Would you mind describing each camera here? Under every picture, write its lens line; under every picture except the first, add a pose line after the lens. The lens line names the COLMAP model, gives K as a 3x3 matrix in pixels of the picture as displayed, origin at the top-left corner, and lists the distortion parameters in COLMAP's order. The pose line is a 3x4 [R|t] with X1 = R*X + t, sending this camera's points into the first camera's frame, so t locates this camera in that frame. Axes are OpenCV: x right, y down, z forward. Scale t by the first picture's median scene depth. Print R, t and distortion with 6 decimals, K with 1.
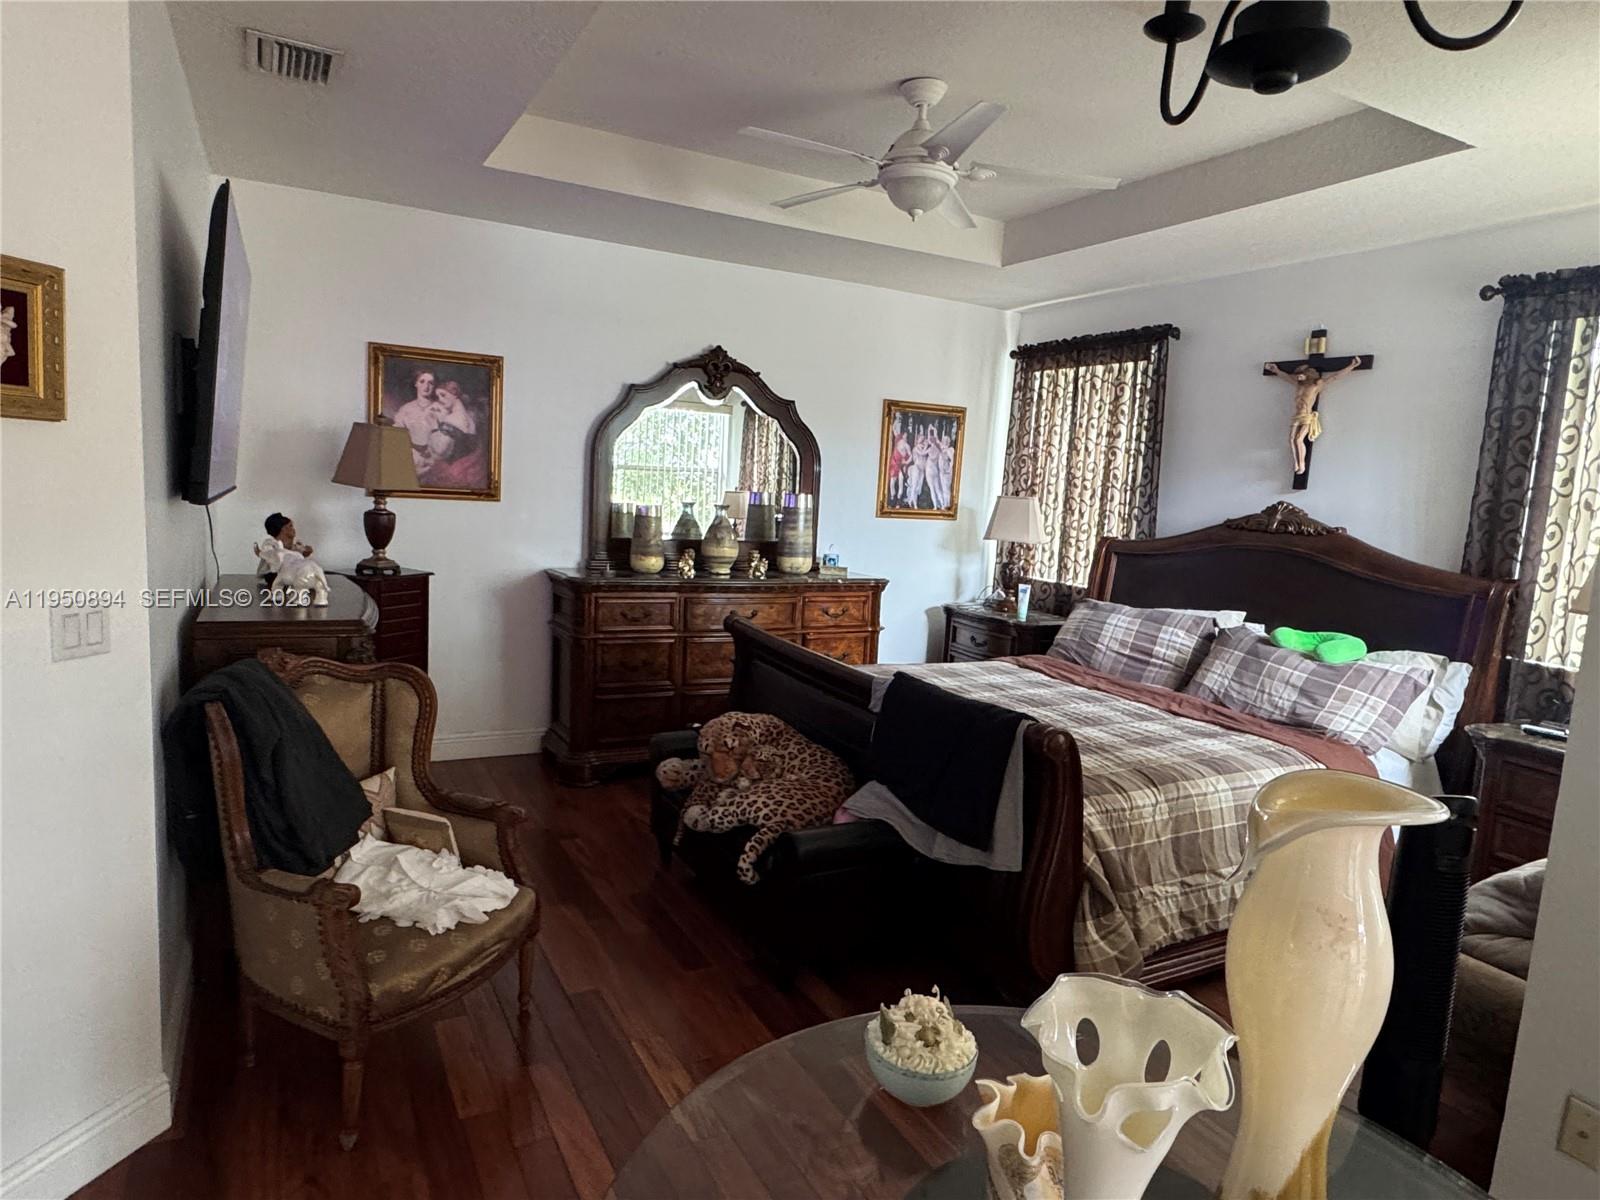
lens RADIAL K [[967.1, 0, 791.5], [0, 967.1, 604.0], [0, 0, 1]] dist [-0.001491, 0.000783]
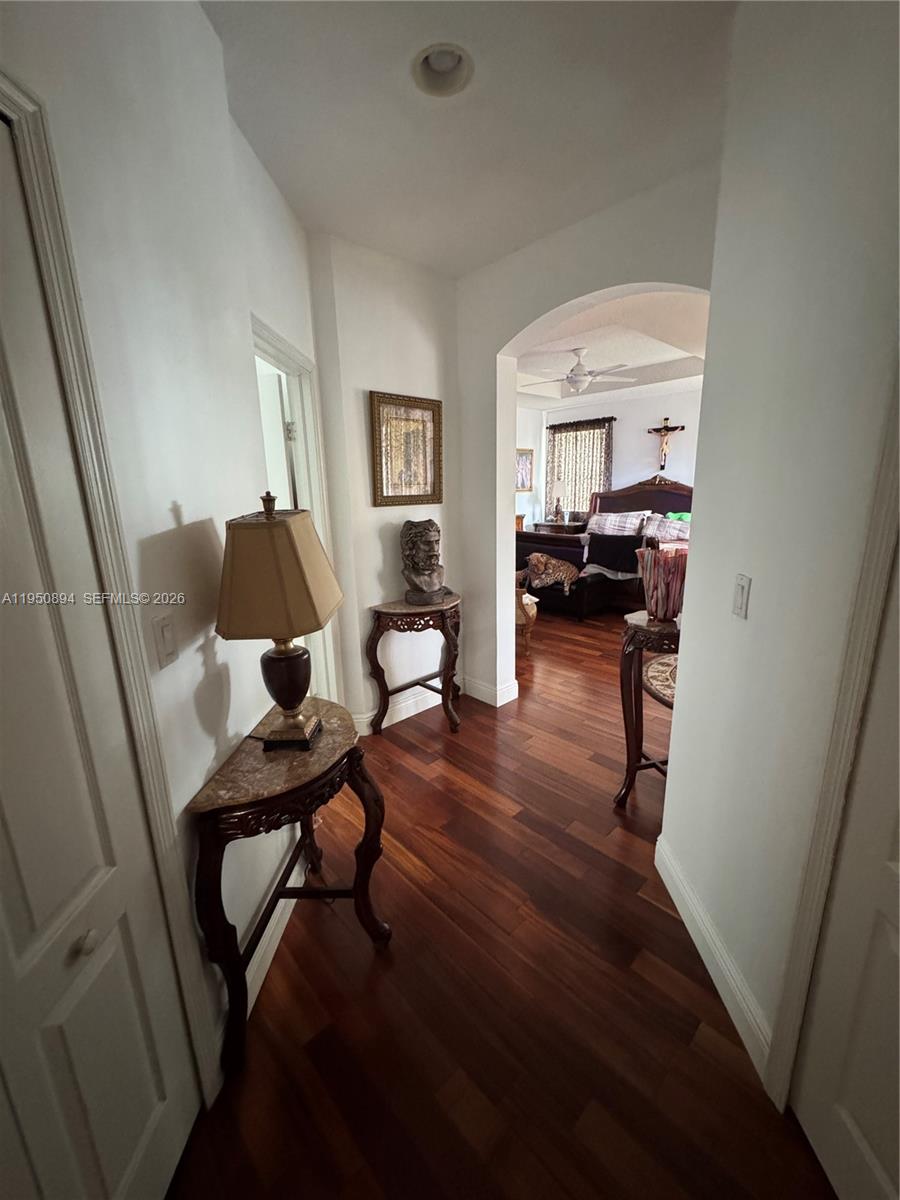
lens RADIAL K [[480.5, 0, 449.8], [0, 480.5, 599.5], [0, 0, 1]] dist [-0.002954, 0.000513]
pose [[0.962566, -0.136934, 0.233913, -0.530077], [0.110652, 0.986335, 0.122065, 0.027744], [-0.247431, -0.091613, 0.964565, -0.352109]]
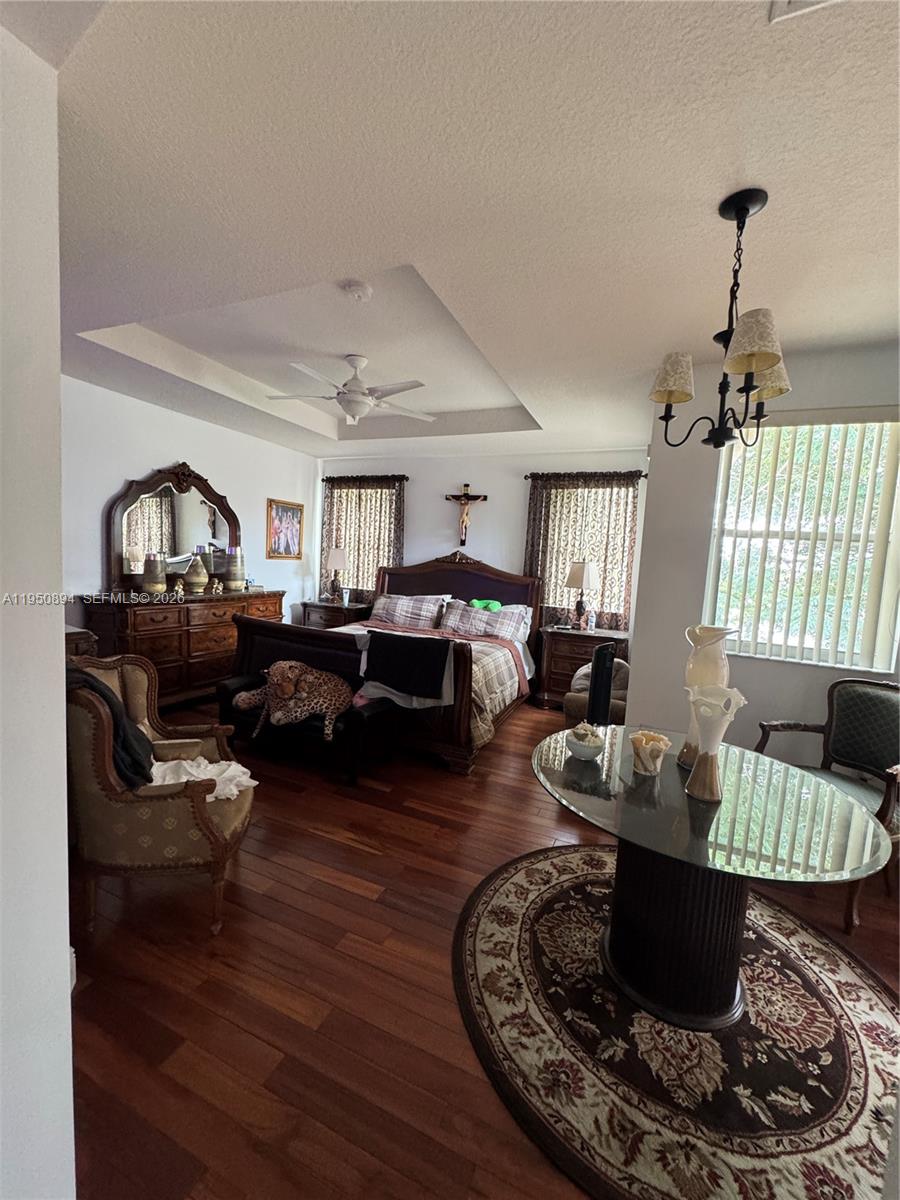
lens RADIAL K [[480.5, 0, 451.8], [0, 480.5, 599.6], [0, 0, 1]] dist [-0.002954, 0.000513]
pose [[0.779973, -0.066175, 0.622305, -0.277118], [0.067695, 0.997480, 0.021224, -0.005773], [-0.622141, 0.025573, 0.782487, 0.029315]]
